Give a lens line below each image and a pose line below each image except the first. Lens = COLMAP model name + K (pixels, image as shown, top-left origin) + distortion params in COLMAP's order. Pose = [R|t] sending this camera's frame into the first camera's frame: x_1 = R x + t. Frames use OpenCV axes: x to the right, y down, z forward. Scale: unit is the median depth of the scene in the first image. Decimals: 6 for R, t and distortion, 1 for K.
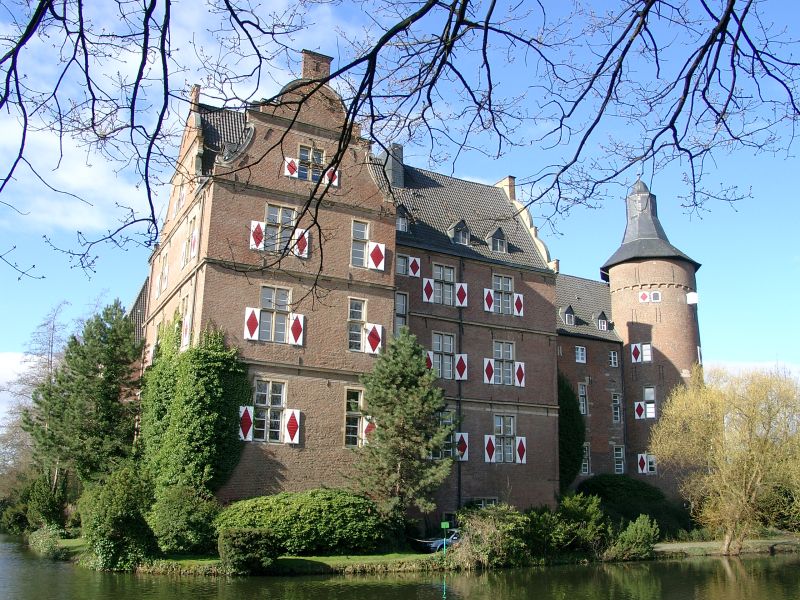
lens RADIAL K [[806.1, 0, 402.7], [0, 806.1, 310.1], [0, 0, 1]] dist [-0.175035, 0.200473]
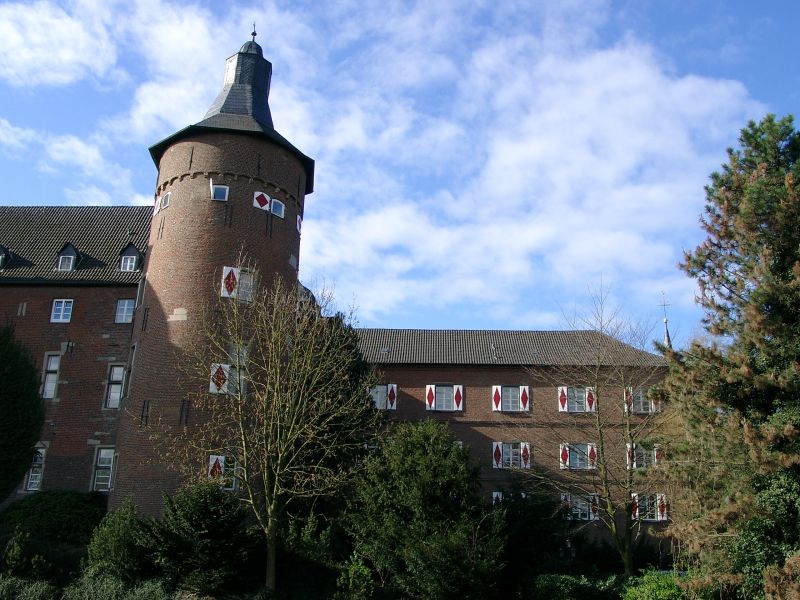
lens RADIAL K [[806.1, 0, 402.7], [0, 806.1, 310.1], [0, 0, 1]] dist [-0.175035, 0.200473]
pose [[0.858390, -0.152466, -0.489816, 1.215390], [0.119801, 0.987990, -0.097586, 0.236550], [0.498812, 0.025086, 0.866347, 0.889722]]
